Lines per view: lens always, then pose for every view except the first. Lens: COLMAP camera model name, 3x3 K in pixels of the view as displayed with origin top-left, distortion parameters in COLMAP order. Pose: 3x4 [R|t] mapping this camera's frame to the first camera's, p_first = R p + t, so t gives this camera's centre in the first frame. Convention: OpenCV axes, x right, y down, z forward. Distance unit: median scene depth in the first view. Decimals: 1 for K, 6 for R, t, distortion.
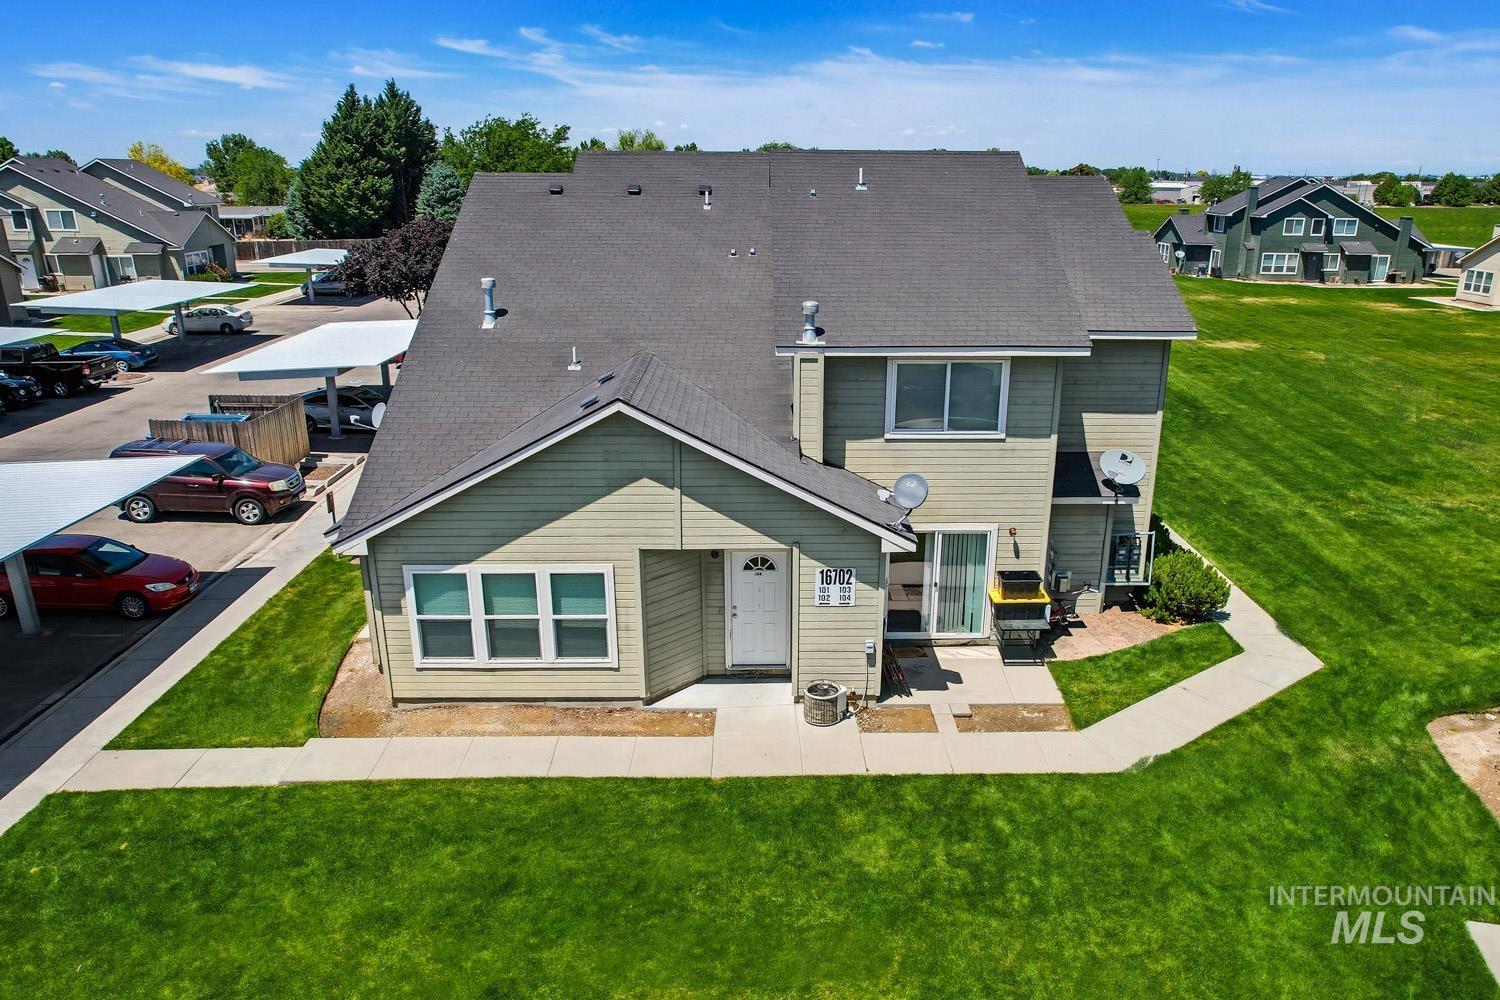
lens RADIAL K [[1094.8, 0, 765.8], [0, 1094.8, 549.7], [0, 0, 1]] dist [-0.108129, 0.116294]
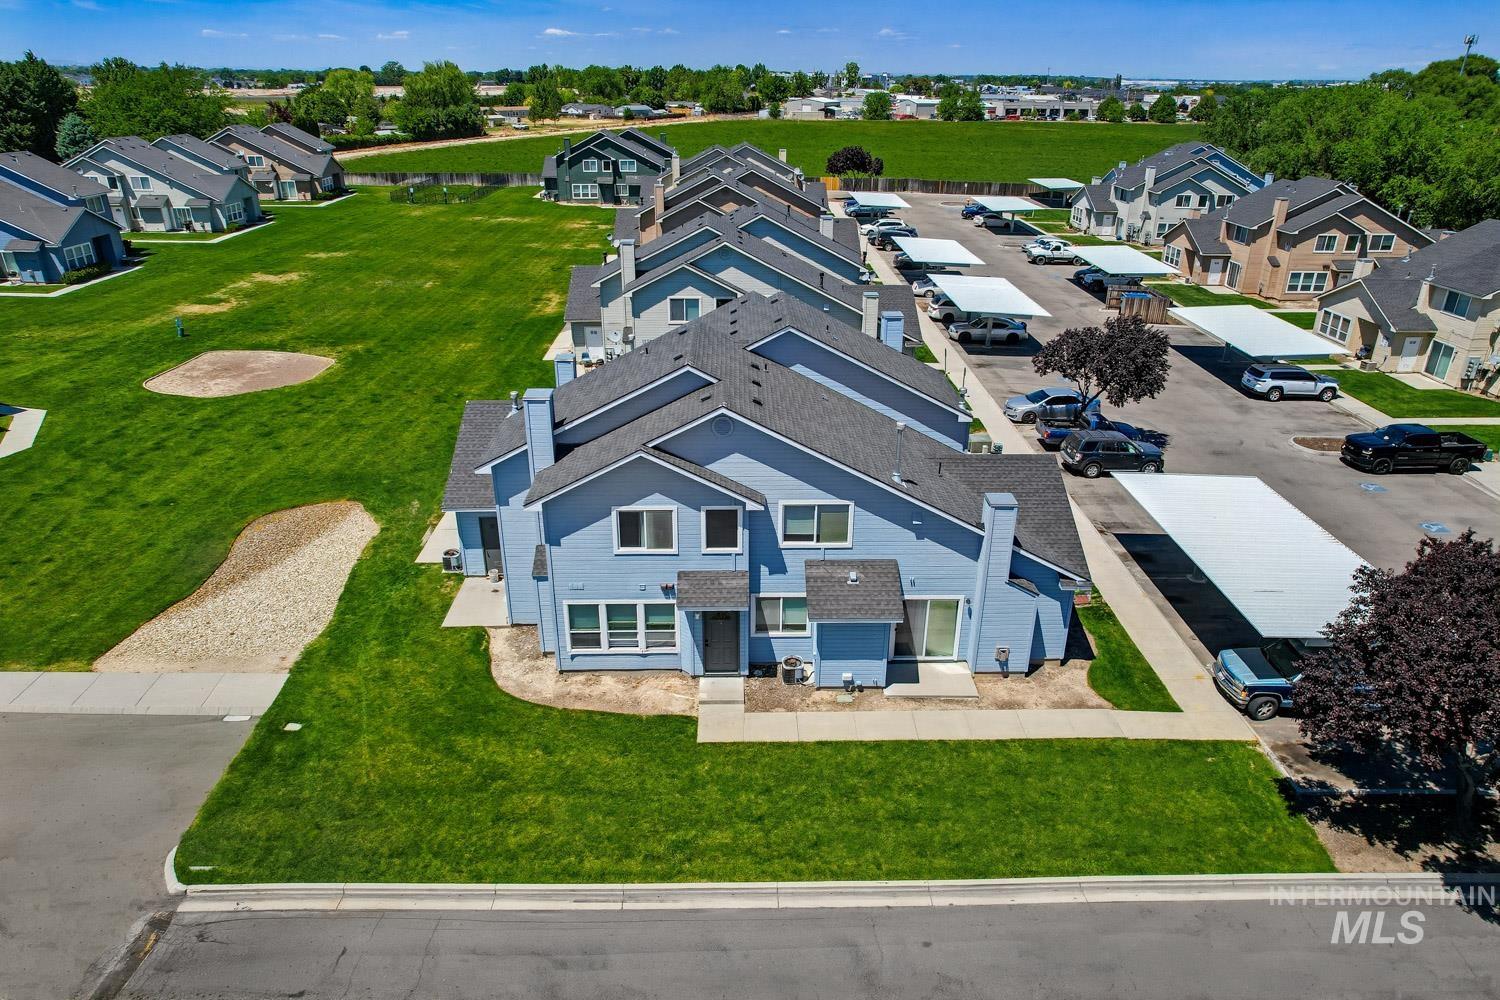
lens RADIAL K [[960.4, 0, 747.0], [0, 960.4, 501.0], [0, 0, 1]] dist [-0.078154, 0.075606]
pose [[0.999967, 0.001995, 0.007897, 3.206266], [-0.002669, 0.996262, 0.086337, 0.197731], [-0.007695, -0.086356, 0.996235, -1.570661]]
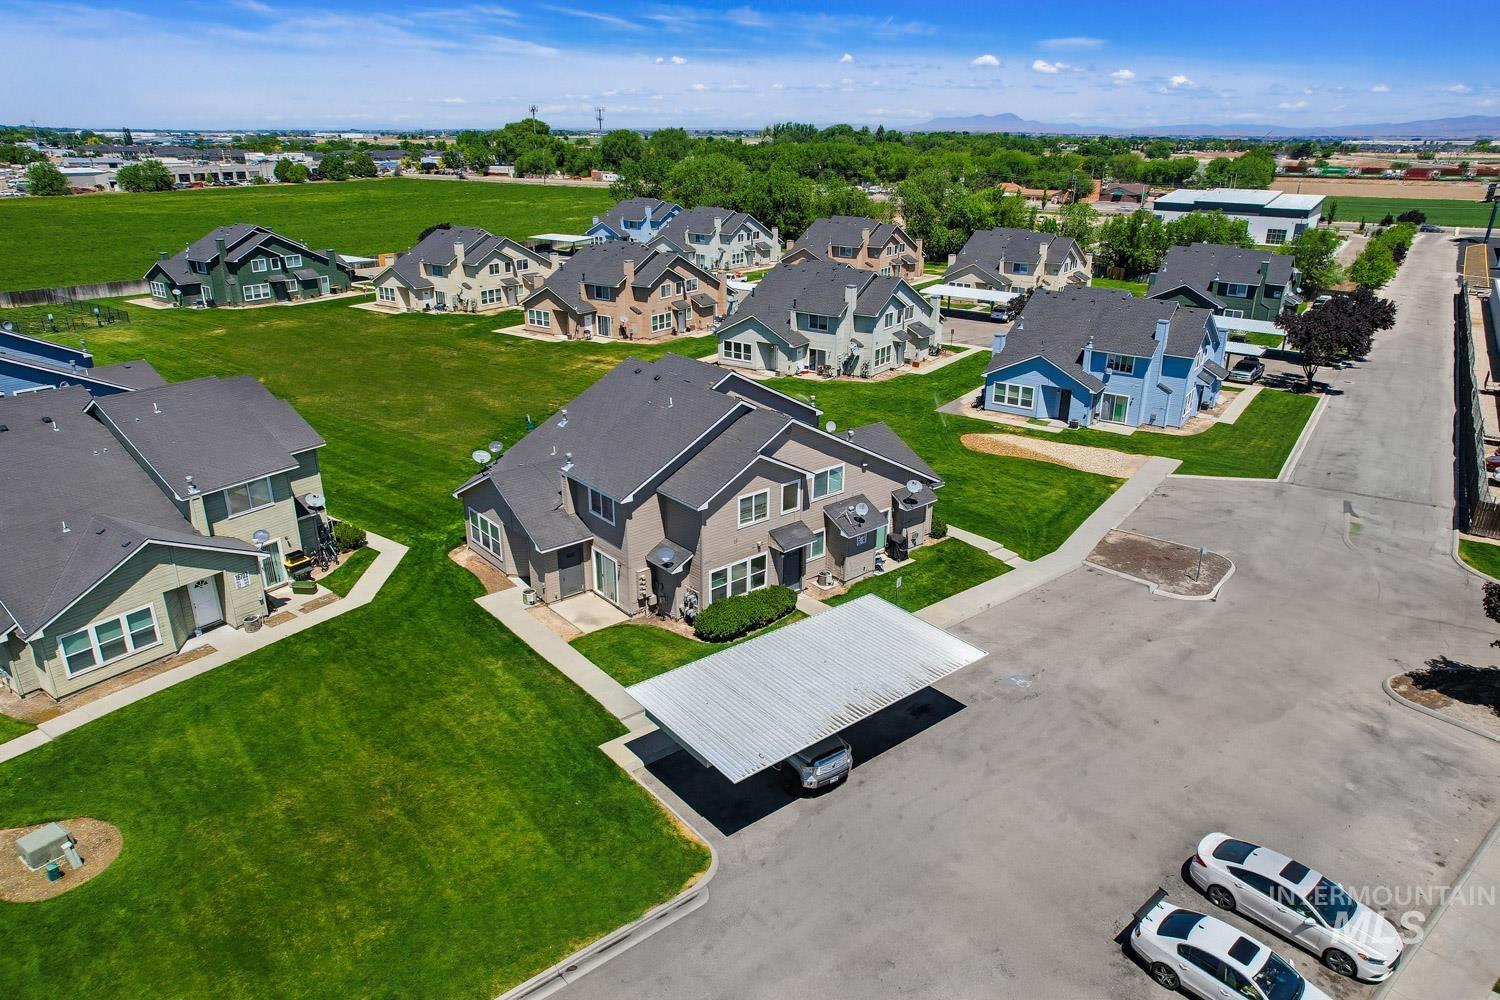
lens RADIAL K [[982.7, 0, 760.5], [0, 982.7, 482.7], [0, 0, 1]] dist [-0.080208, 0.080533]
pose [[0.581428, -0.274734, 0.765808, -0.793478], [0.263959, 0.954045, 0.141858, -0.162046], [-0.769589, 0.119661, 0.627227, -1.234720]]
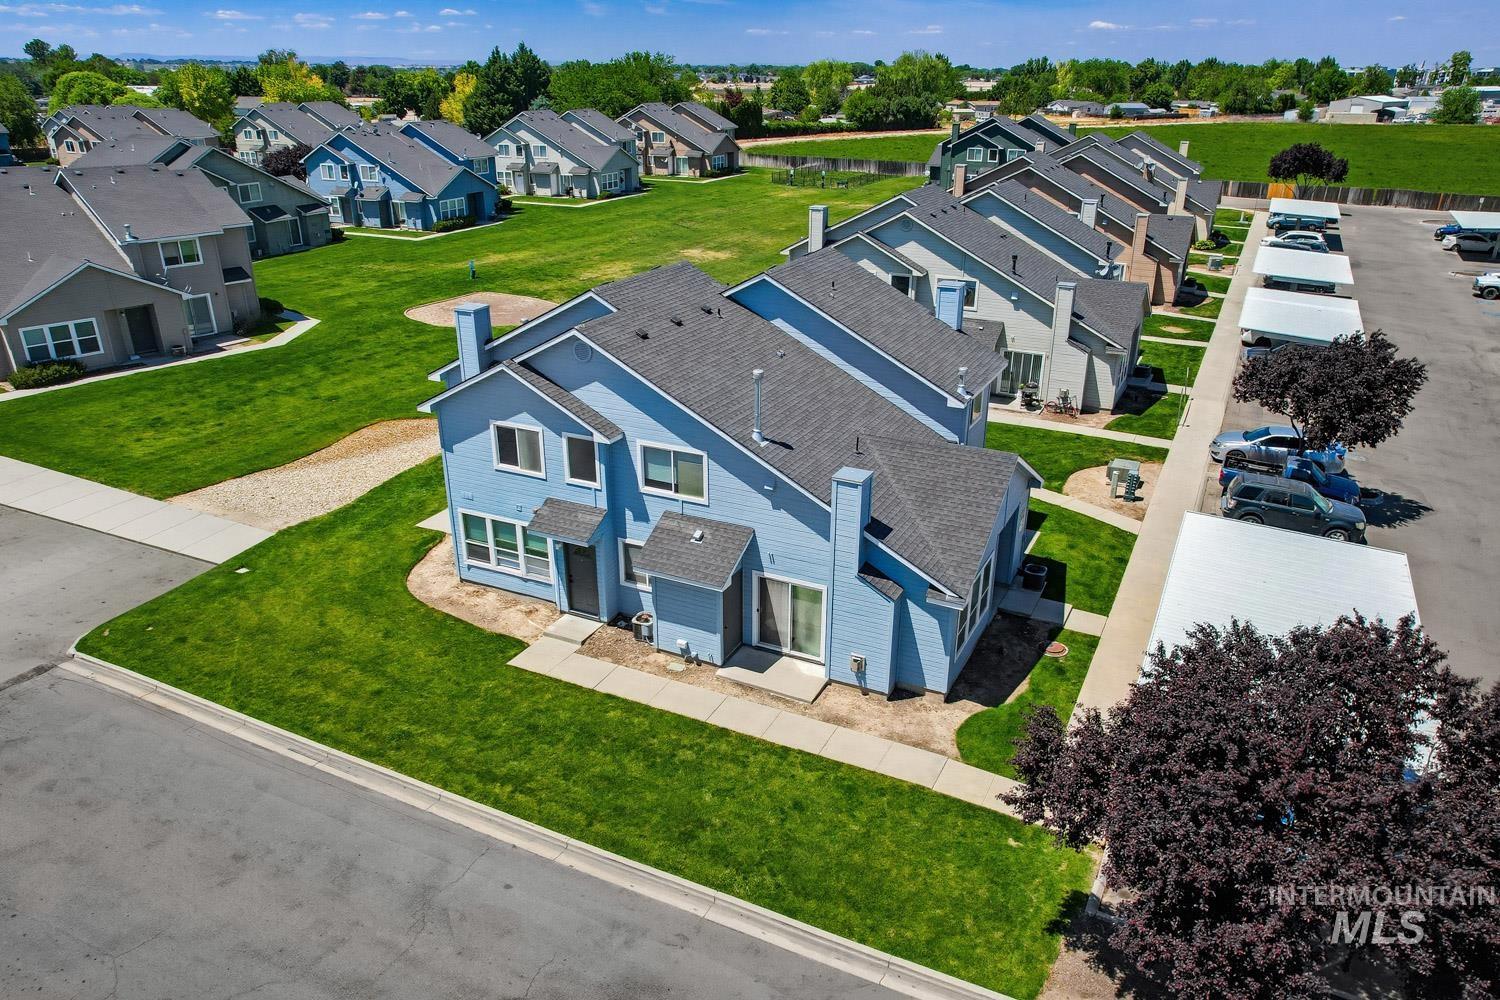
lens RADIAL K [[1039.9, 0, 737.9], [0, 1039.9, 551.0], [0, 0, 1]] dist [-0.081213, 0.074939]
pose [[0.886354, 0.194408, -0.420217, 3.971162], [-0.150809, 0.979306, 0.134966, 0.250959], [0.437759, -0.056255, 0.897331, -1.415646]]
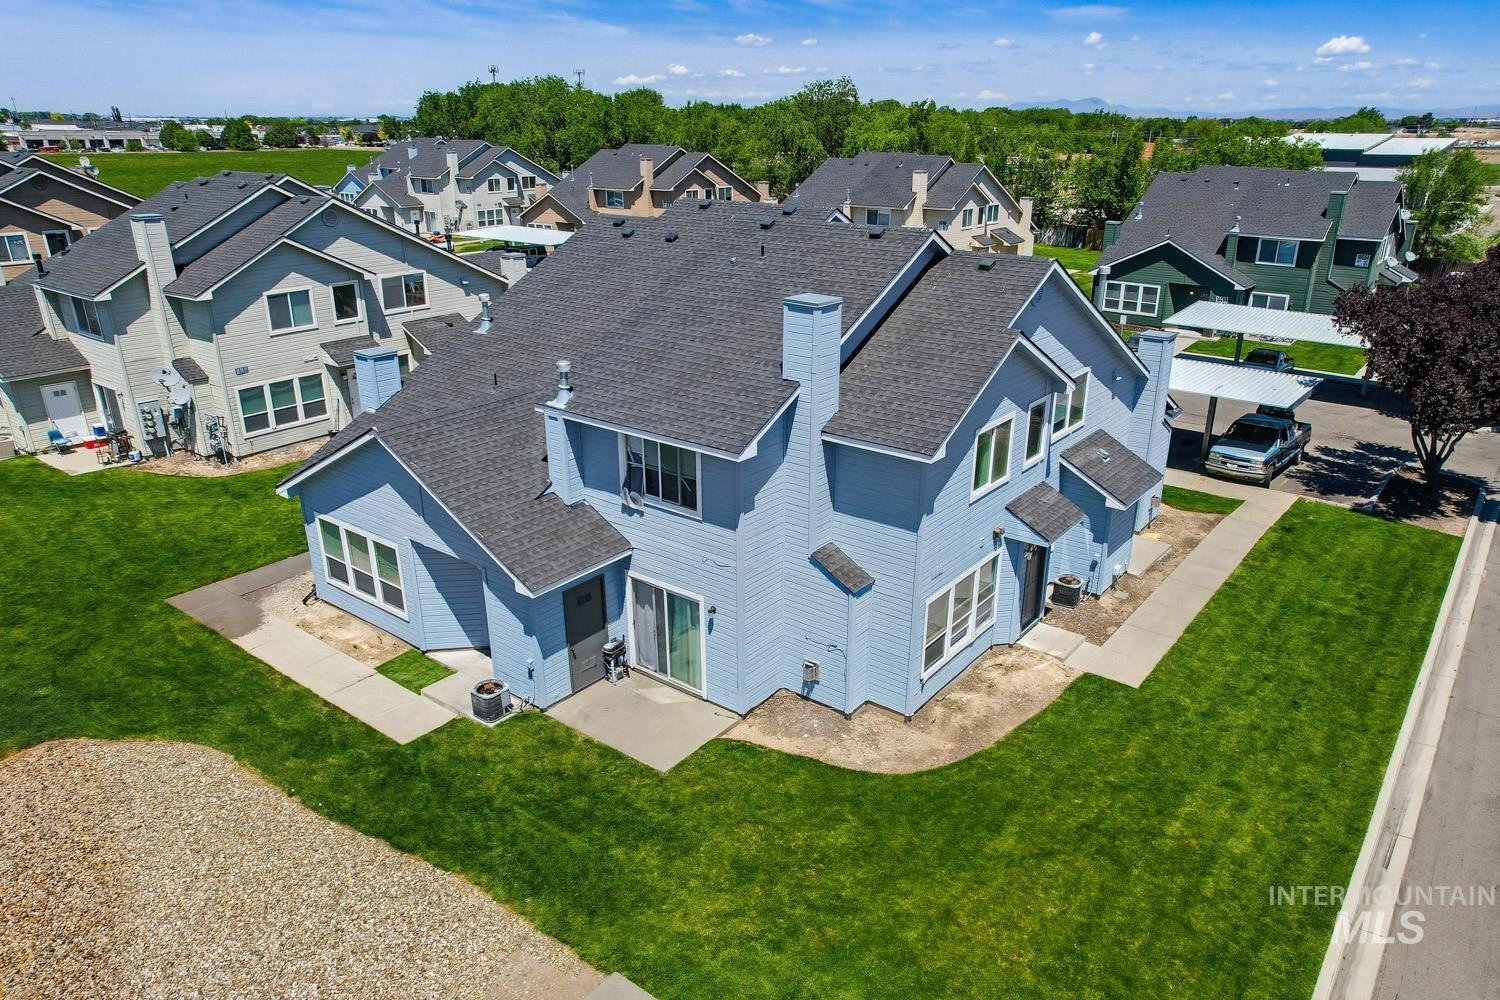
lens RADIAL K [[1031.7, 0, 772.2], [0, 1031.7, 539.2], [0, 0, 1]] dist [-0.082692, 0.096312]
pose [[0.618747, -0.300666, 0.725776, 2.193413], [0.258434, 0.950344, 0.173374, 0.199752], [-0.741865, 0.080290, 0.665725, -0.763367]]
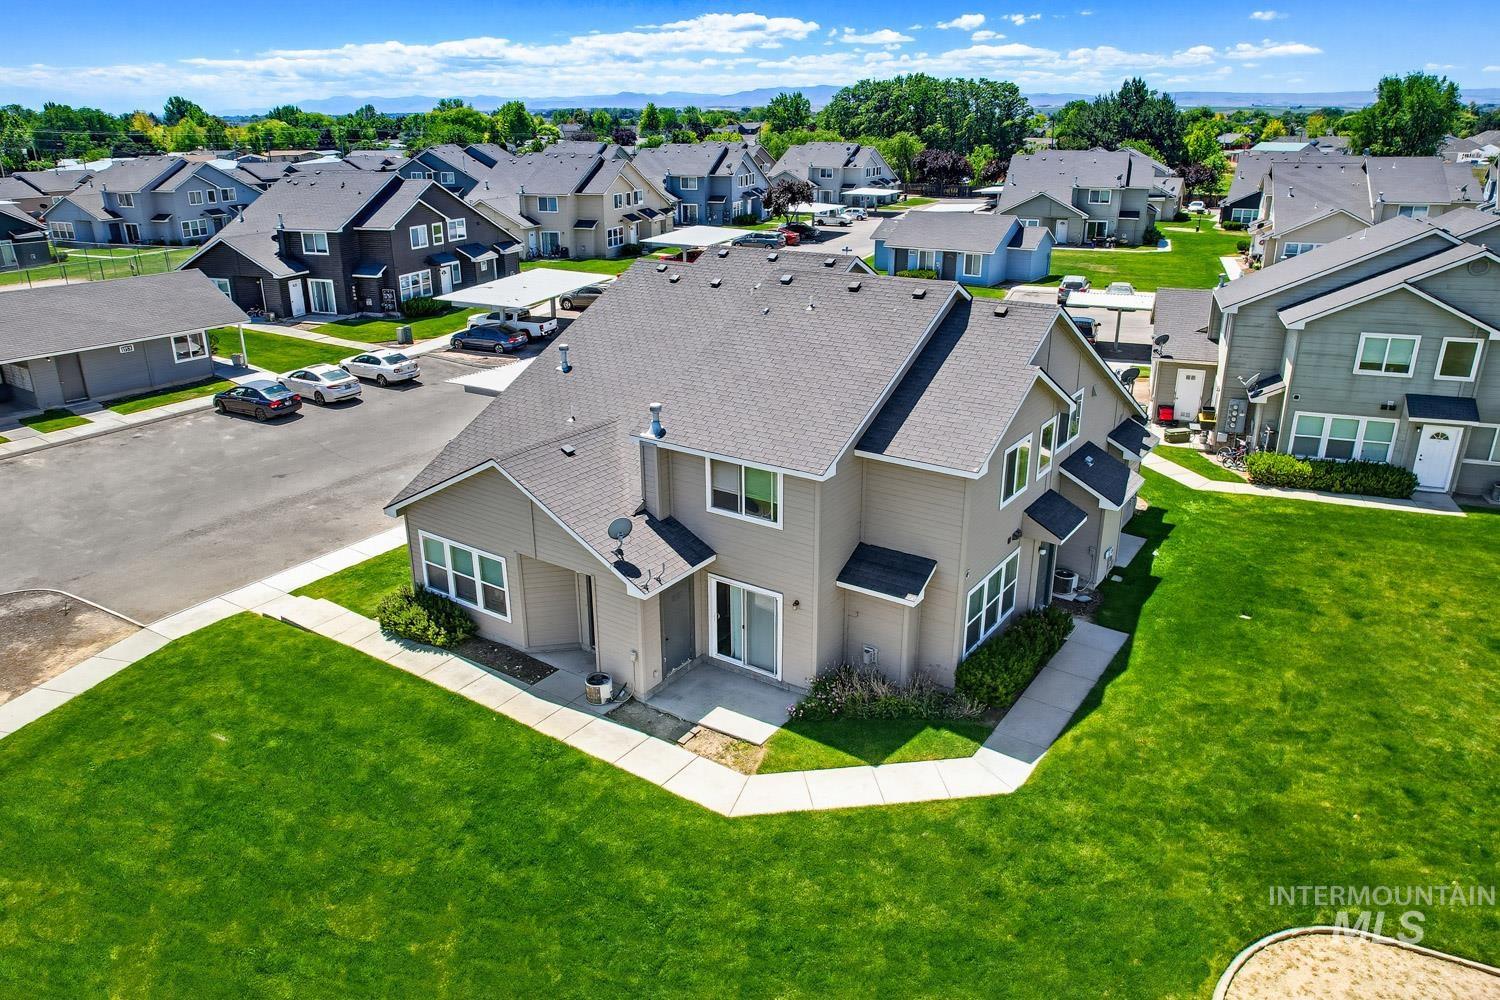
lens RADIAL K [[1027.1, 0, 785.9], [0, 1027.1, 483.7], [0, 0, 1]] dist [-0.091748, 0.088875]
pose [[-0.334785, 0.312570, -0.888943, 2.366416], [-0.314196, 0.852365, 0.418037, -0.437388], [0.888369, 0.419255, -0.187150, 0.665135]]
